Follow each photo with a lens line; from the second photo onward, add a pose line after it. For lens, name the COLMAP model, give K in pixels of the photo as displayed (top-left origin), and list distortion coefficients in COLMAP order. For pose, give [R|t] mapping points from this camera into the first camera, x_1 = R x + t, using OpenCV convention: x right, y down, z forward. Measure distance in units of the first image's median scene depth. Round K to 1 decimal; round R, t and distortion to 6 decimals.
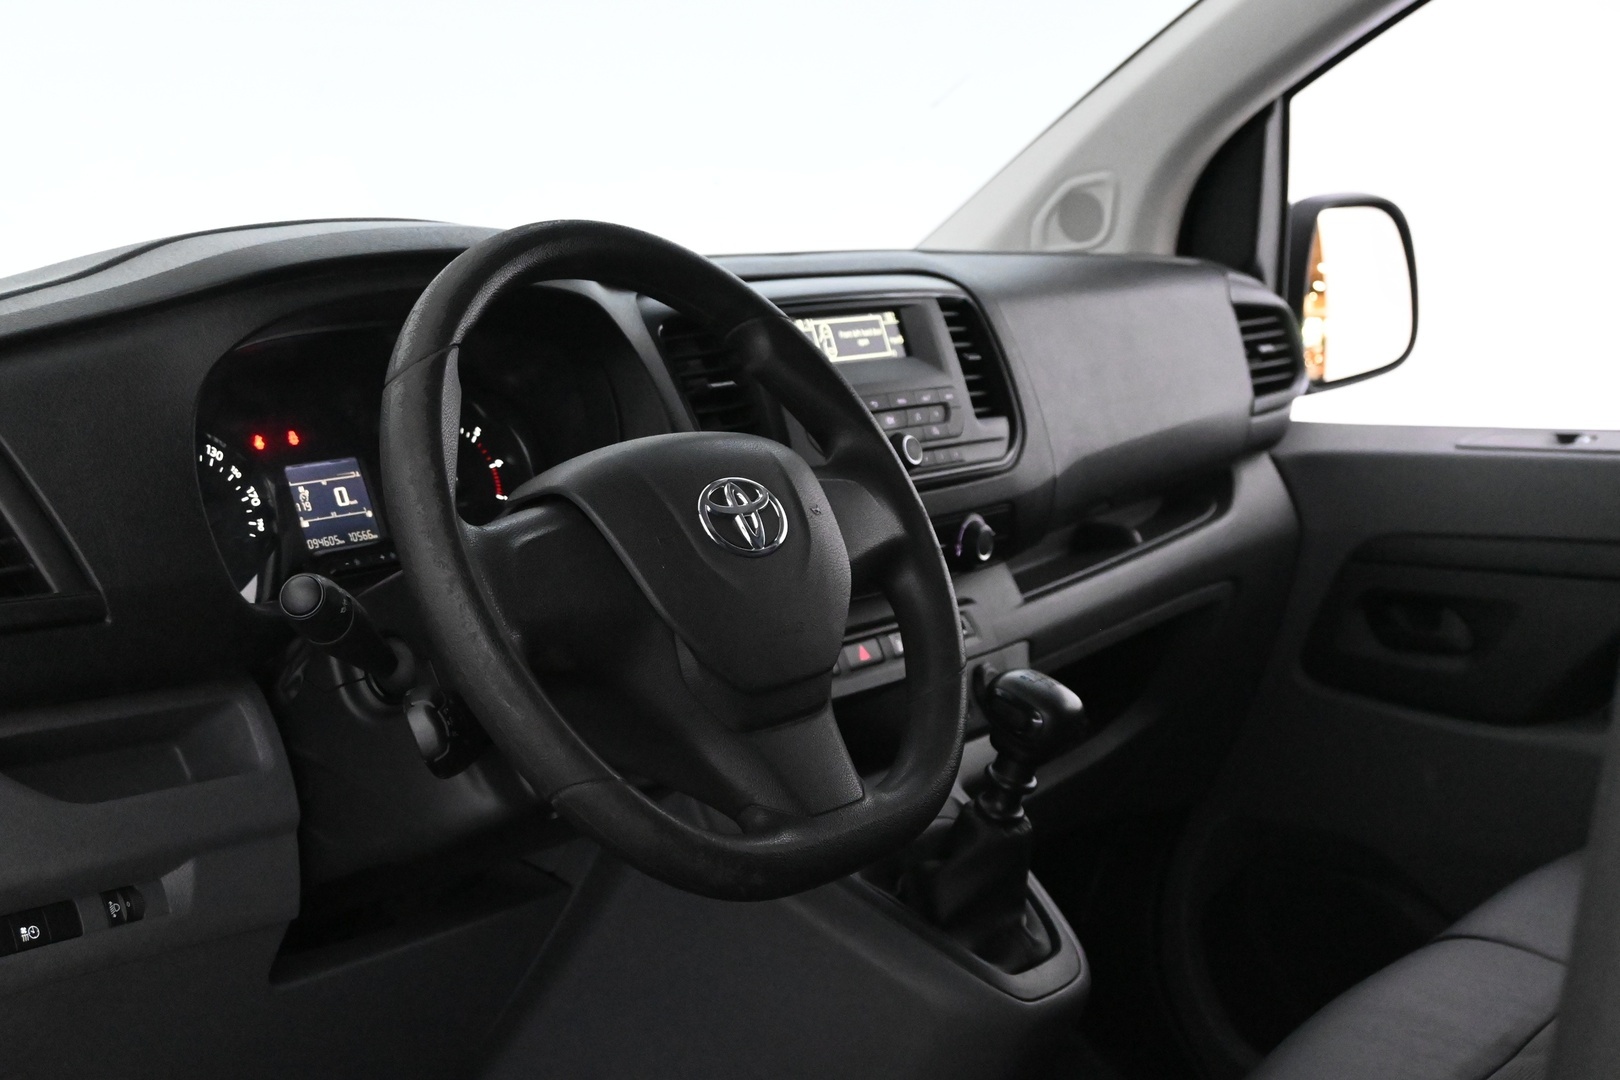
lens RADIAL K [[2375.0, 0, 812.8], [0, 2375.0, 543.6], [0, 0, 1]] dist [-0.178439, 0.000000]
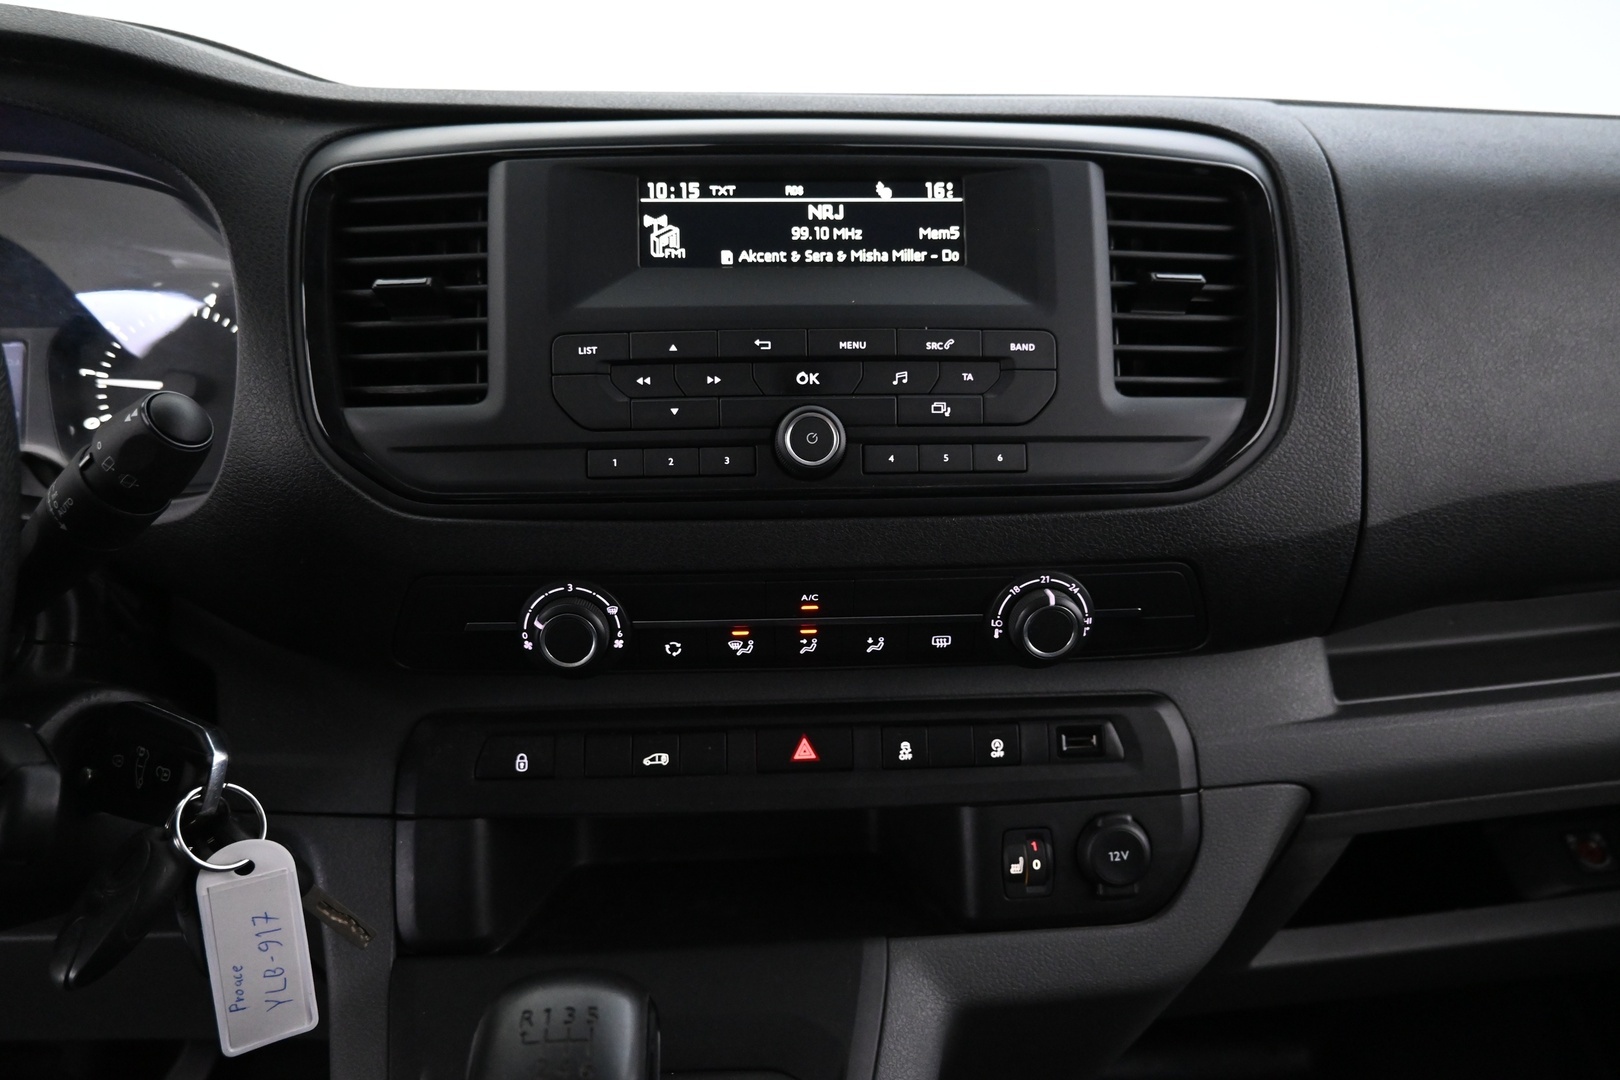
lens RADIAL K [[1107.3, 0, 811.4], [0, 1107.3, 535.6], [0, 0, 1]] dist [-0.006596, -0.004881]
pose [[0.638502, 0.224564, -0.736129, 0.267179], [-0.116942, 0.973686, 0.195601, -0.077729], [0.760683, -0.038807, 0.647962, 0.976826]]
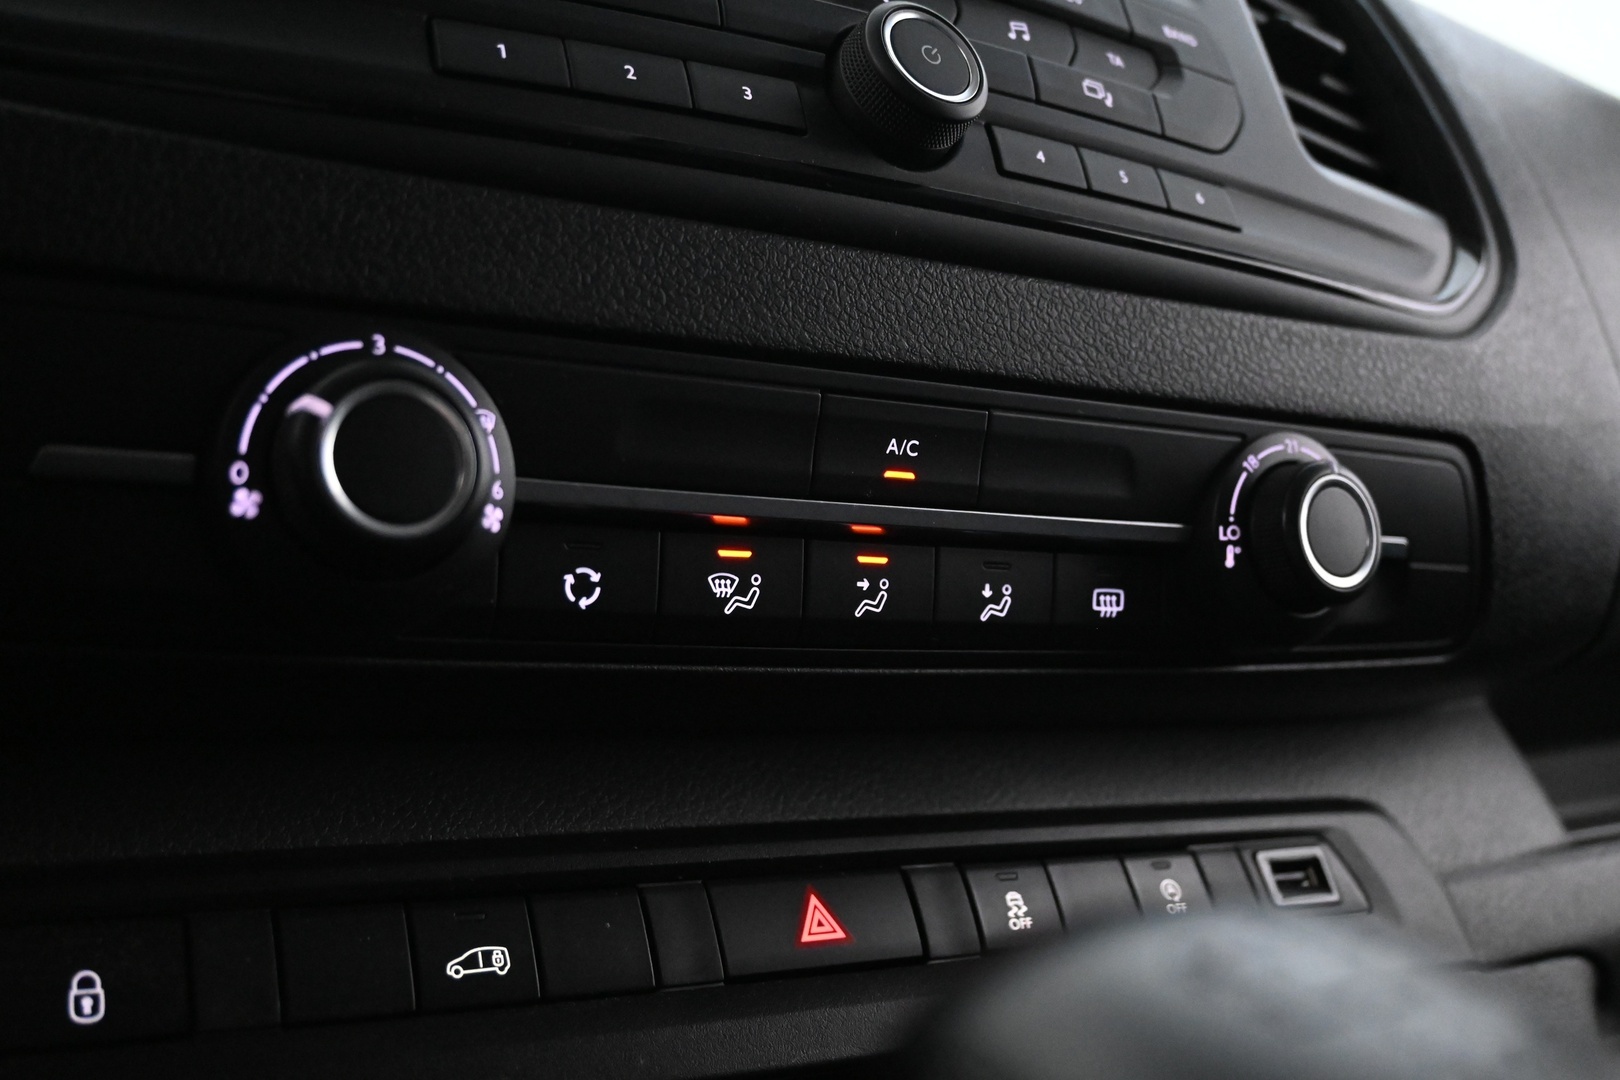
lens RADIAL K [[1693.1, 0, 815.7], [0, 1693.1, 538.1], [0, 0, 1]] dist [-0.004365, 0.000000]
pose [[0.927866, -0.059968, -0.368062, 0.108264], [-0.038775, 0.966121, -0.255160, 0.063662], [0.370894, 0.251025, 0.894105, 0.990617]]
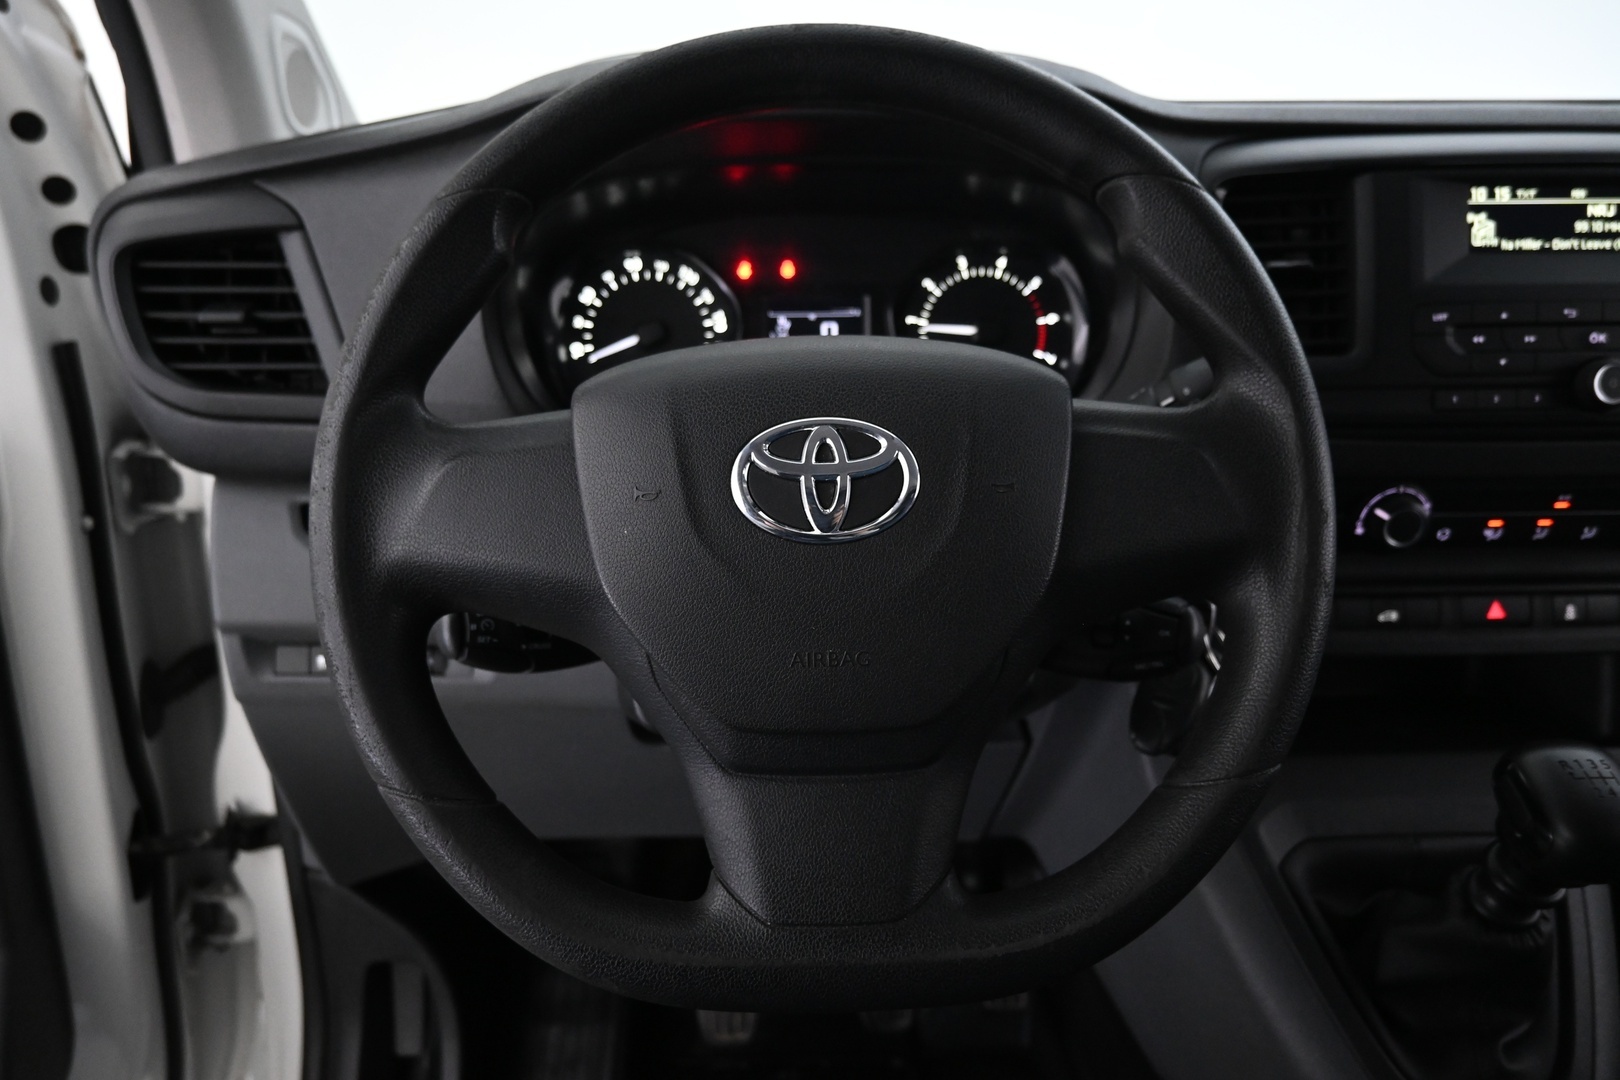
lens RADIAL K [[1107.3, 0, 797.9], [0, 1107.3, 543.5], [0, 0, 1]] dist [-0.006596, -0.004881]
pose [[0.605677, 0.302713, -0.735880, 0.180939], [-0.113592, 0.948231, 0.296573, -0.075573], [0.787561, -0.096037, 0.608708, 0.686209]]
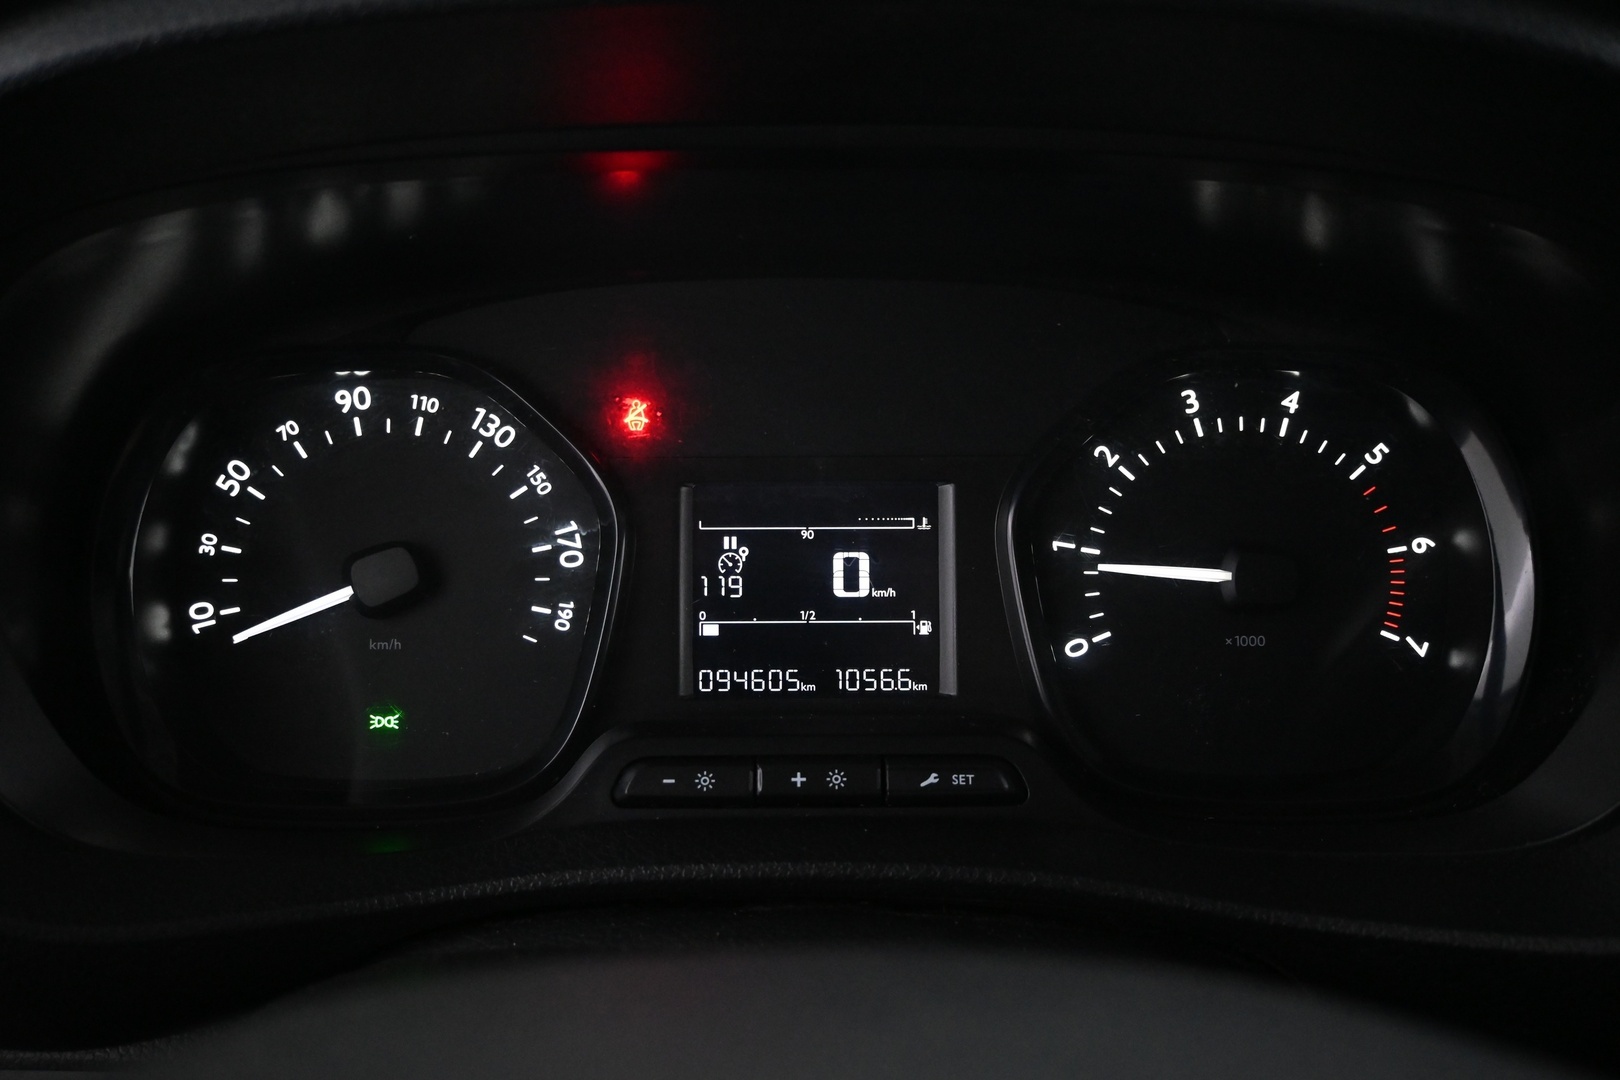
lens RADIAL K [[1474.7, 0, 810.2], [0, 1474.7, 535.2], [0, 0, 1]] dist [0.001038, 0.000211]
pose [[0.591273, 0.259990, -0.763414, -0.011456], [-0.121761, 0.964538, 0.234181, -0.085695], [0.797227, -0.045511, 0.601962, 0.846193]]
